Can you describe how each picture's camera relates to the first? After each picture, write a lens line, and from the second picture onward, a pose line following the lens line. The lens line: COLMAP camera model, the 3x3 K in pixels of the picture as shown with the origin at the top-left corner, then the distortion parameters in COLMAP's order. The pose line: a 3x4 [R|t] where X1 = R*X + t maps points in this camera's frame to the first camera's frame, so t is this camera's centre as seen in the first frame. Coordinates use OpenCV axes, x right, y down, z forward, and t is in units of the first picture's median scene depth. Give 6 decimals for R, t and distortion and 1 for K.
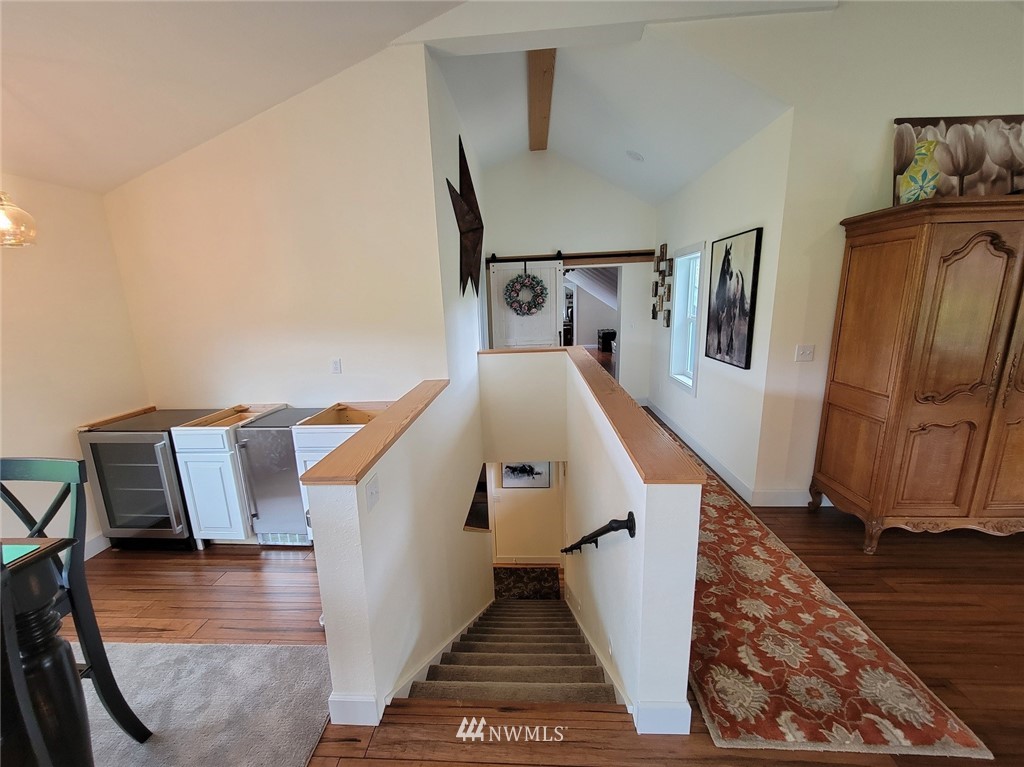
lens RADIAL K [[414.6, 0, 510.5], [0, 414.6, 386.6], [0, 0, 1]] dist [0.001044, -0.000516]
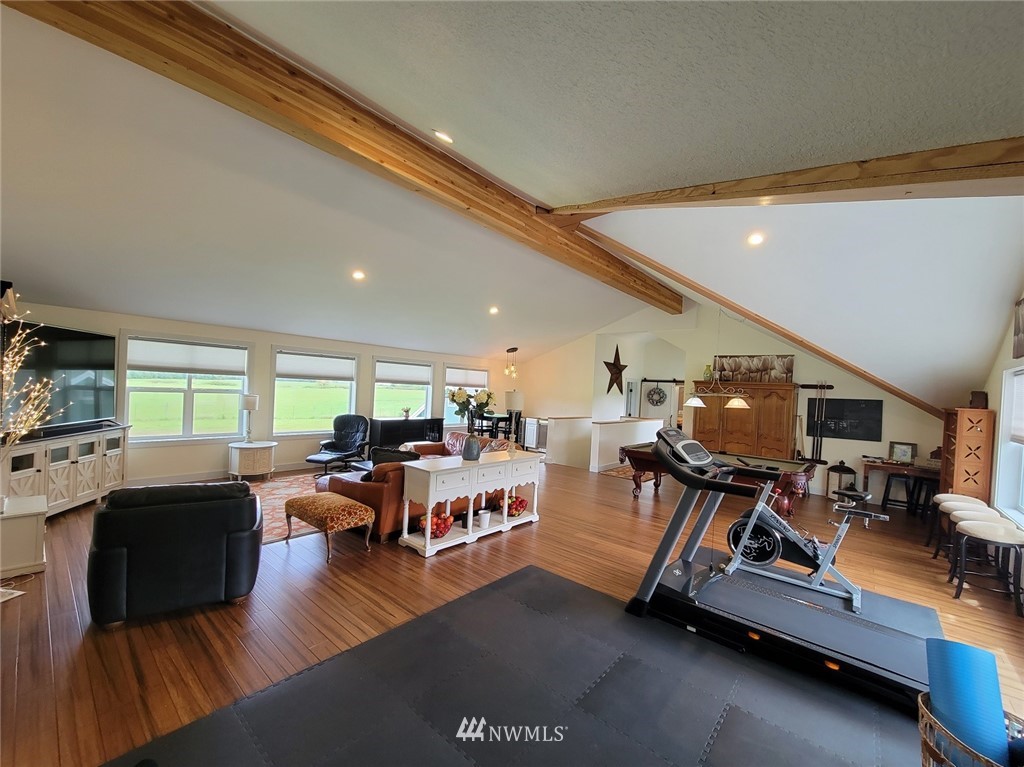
lens RADIAL K [[414.6, 0, 511.7], [0, 414.6, 388.5], [0, 0, 1]] dist [0.001044, -0.000516]
pose [[0.786832, 0.074506, -0.612653, 0.778233], [-0.202906, 0.968732, -0.142784, 0.203570], [0.582858, 0.236658, 0.777347, -1.160005]]
